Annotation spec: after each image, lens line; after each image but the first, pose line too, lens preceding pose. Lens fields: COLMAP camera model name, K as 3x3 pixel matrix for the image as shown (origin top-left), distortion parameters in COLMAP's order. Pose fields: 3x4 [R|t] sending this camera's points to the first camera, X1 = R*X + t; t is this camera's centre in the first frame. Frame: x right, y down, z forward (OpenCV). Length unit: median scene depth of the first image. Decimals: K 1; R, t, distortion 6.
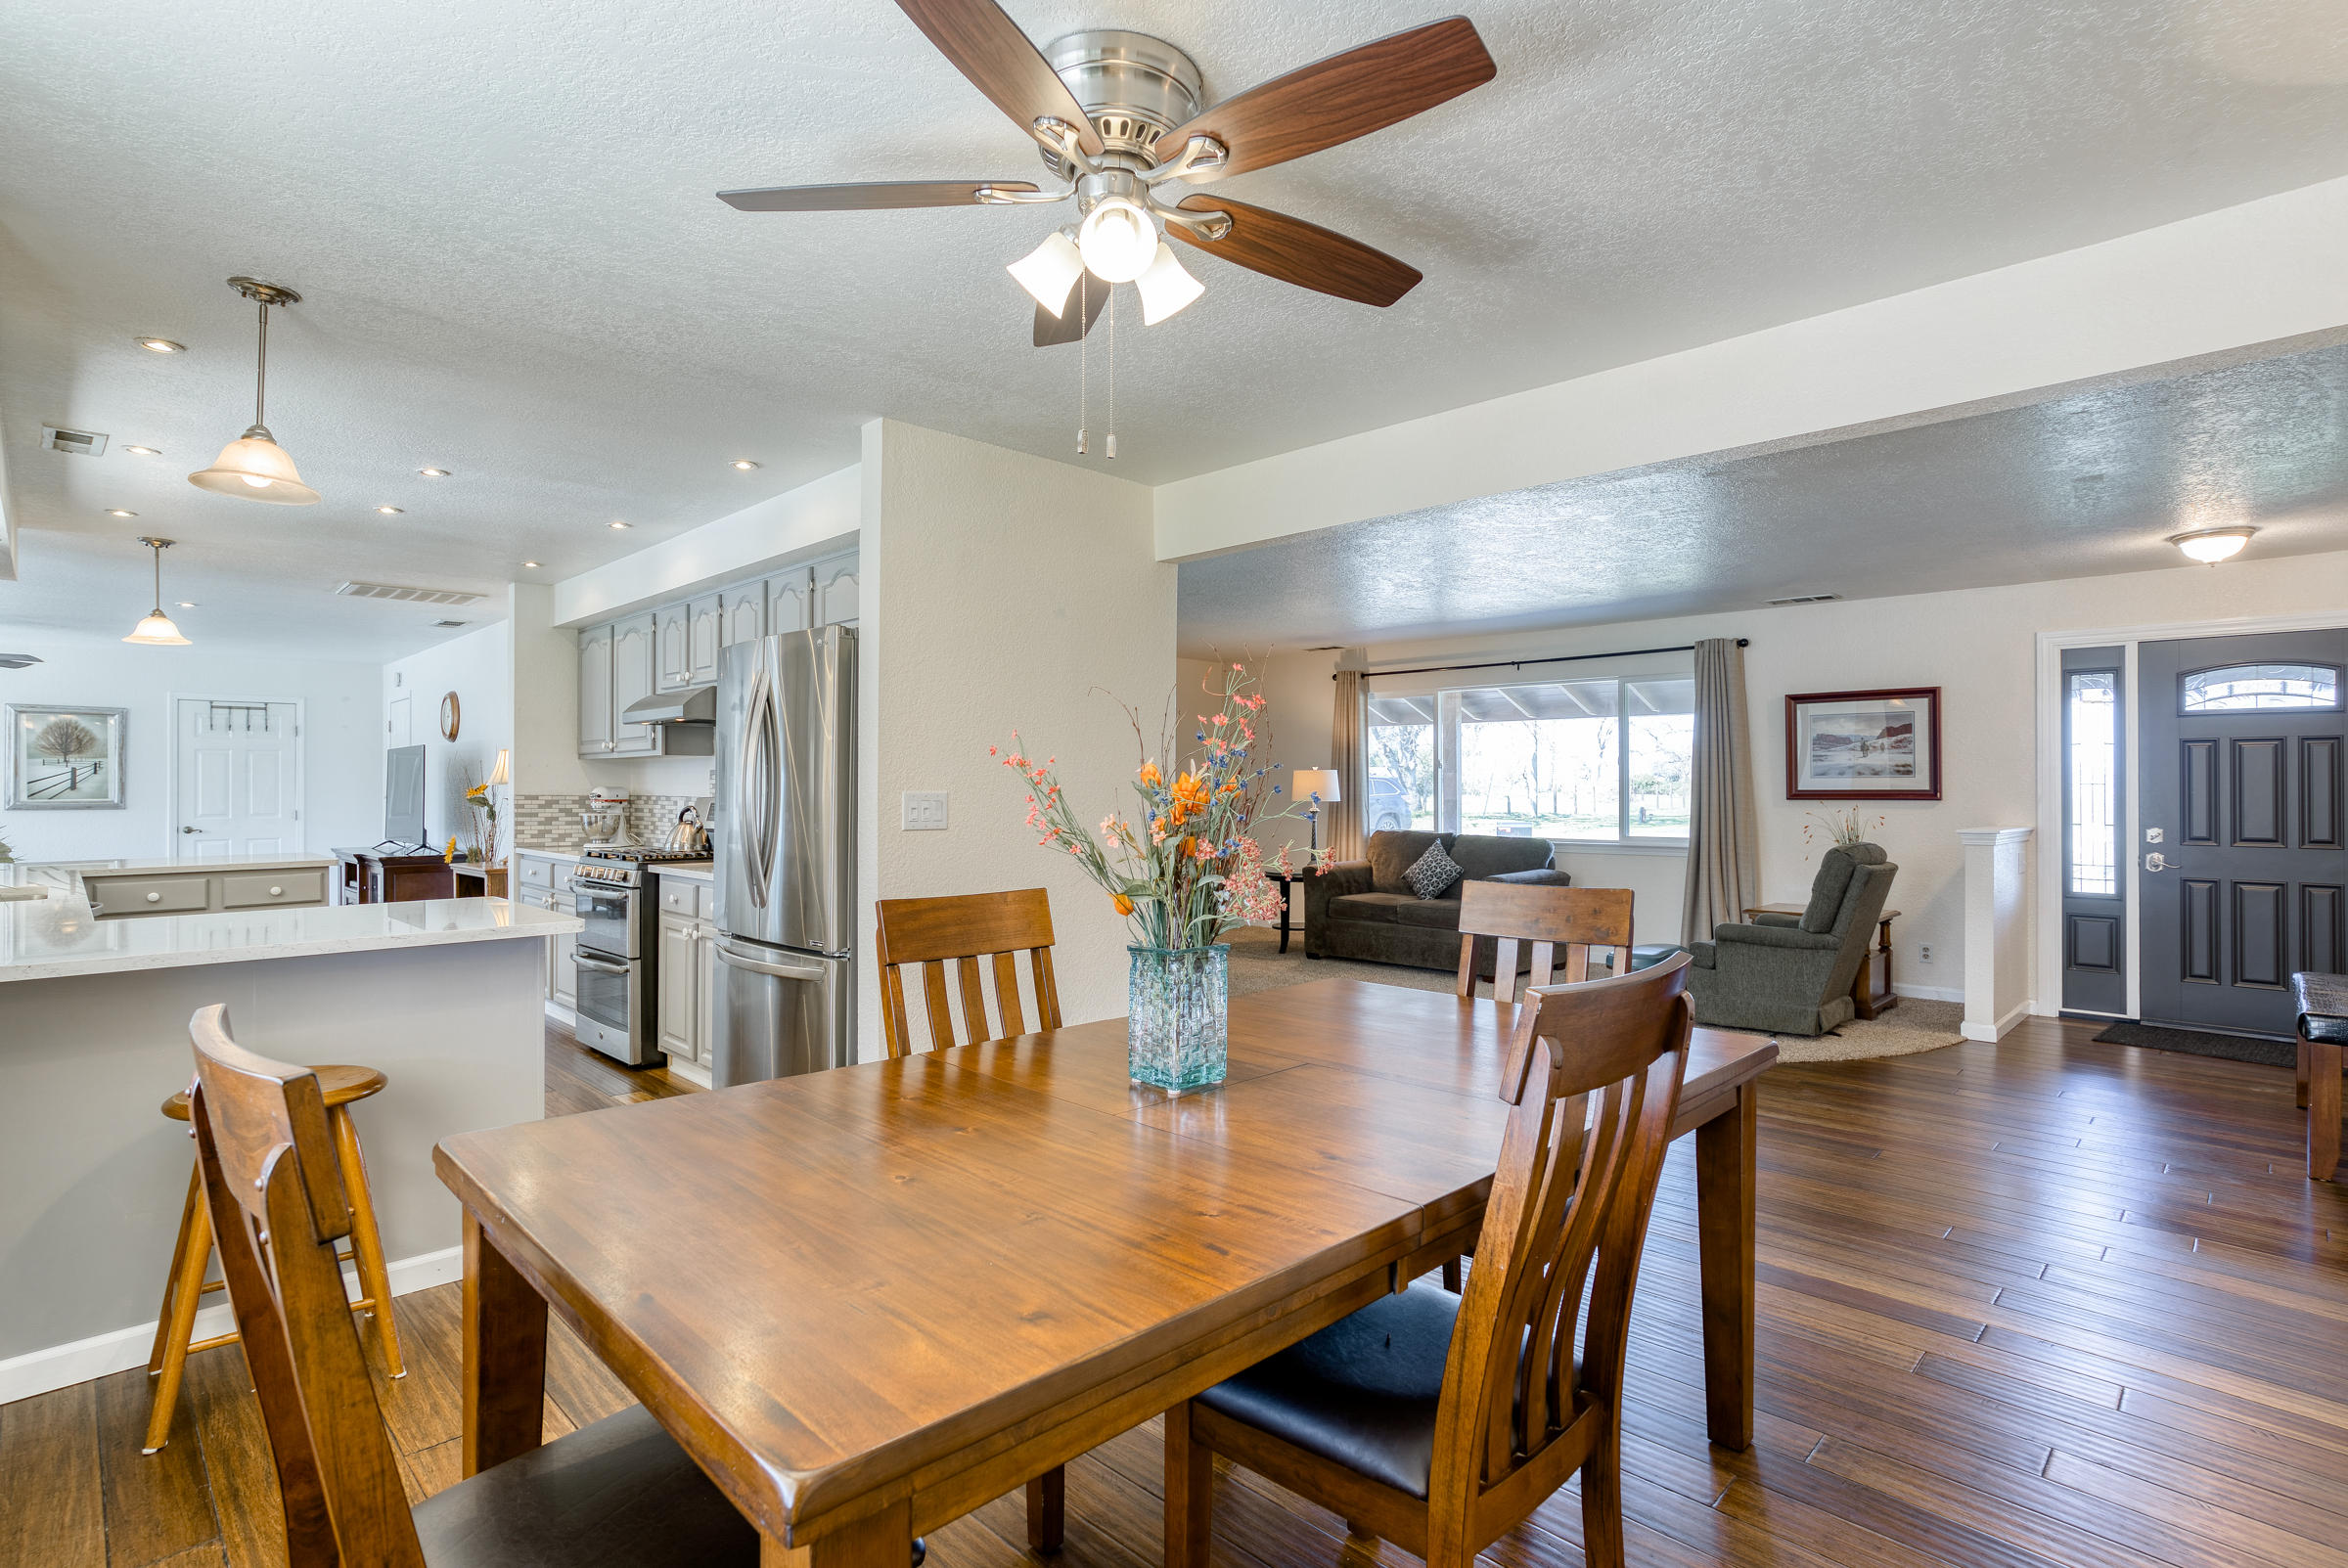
lens RADIAL K [[1151.5, 0, 1170.5], [0, 1151.5, 787.1], [0, 0, 1]] dist [-0.044435, 0.031536]
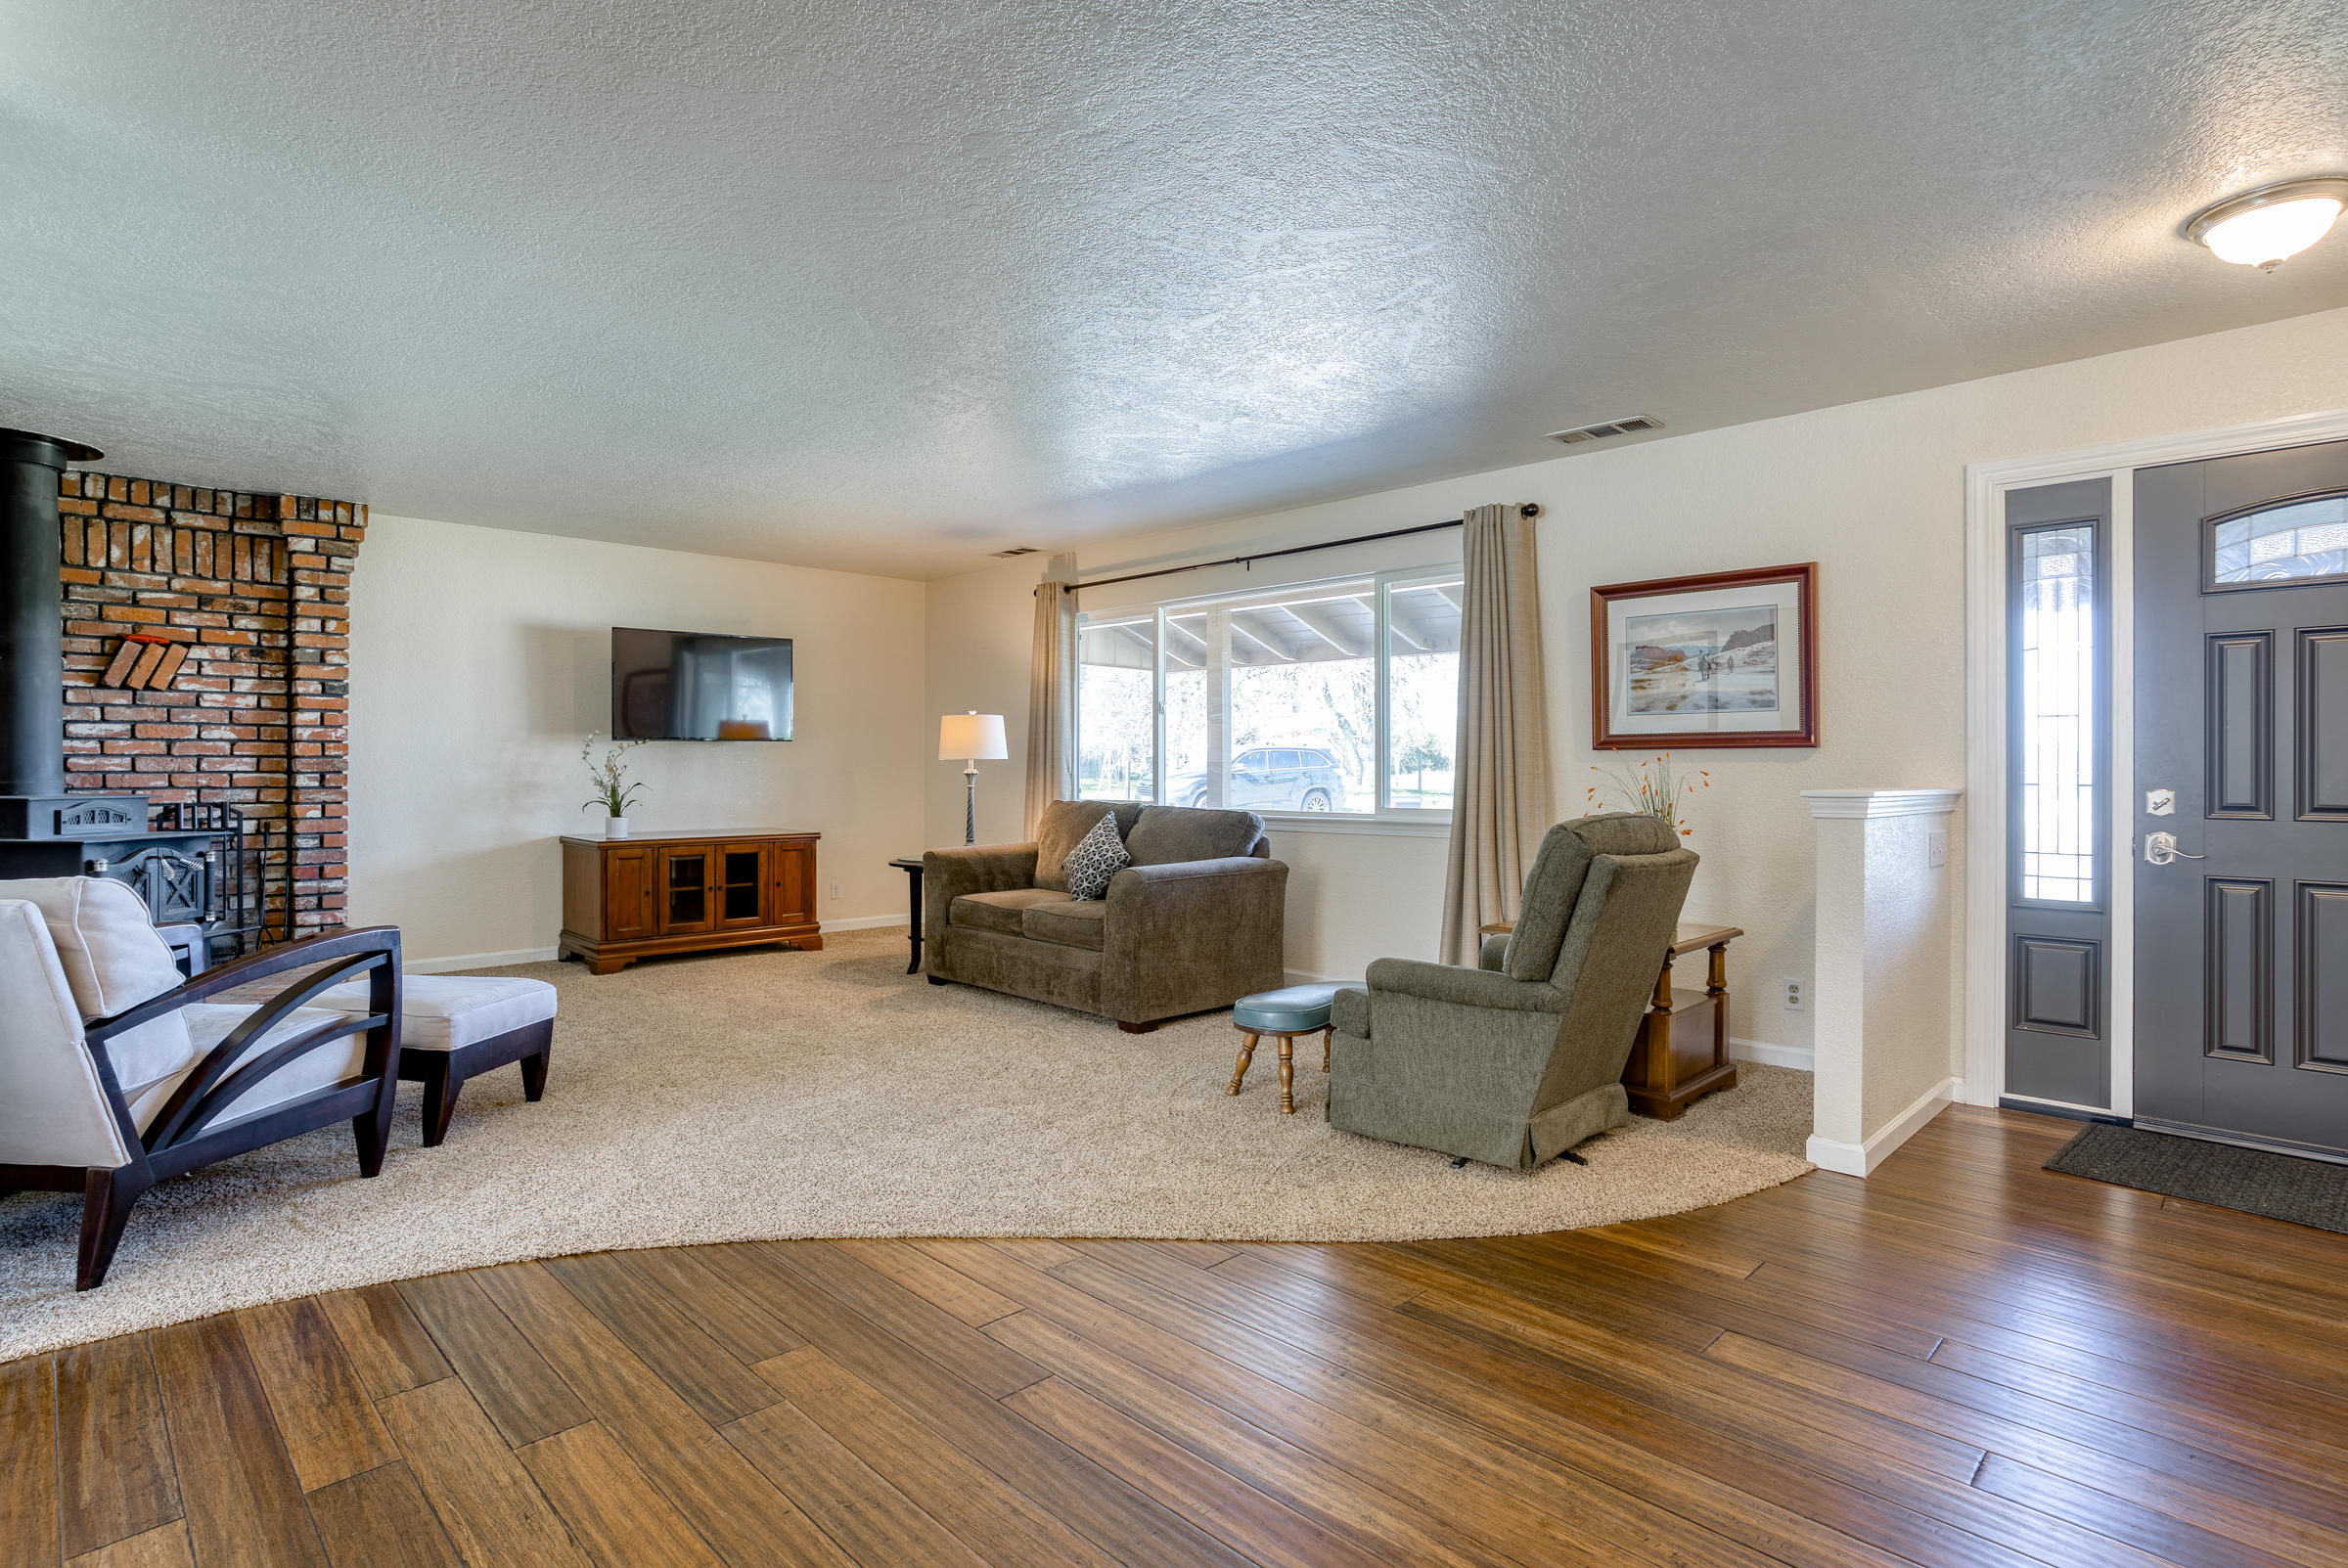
lens RADIAL K [[1202.2, 0, 1137.3], [0, 1202.2, 772.3], [0, 0, 1]] dist [-0.032626, 0.021319]
pose [[0.999972, -0.000274, -0.007530, 0.335423], [0.000326, 0.999976, 0.006946, 0.021992], [0.007528, -0.006948, 0.999948, 0.373342]]
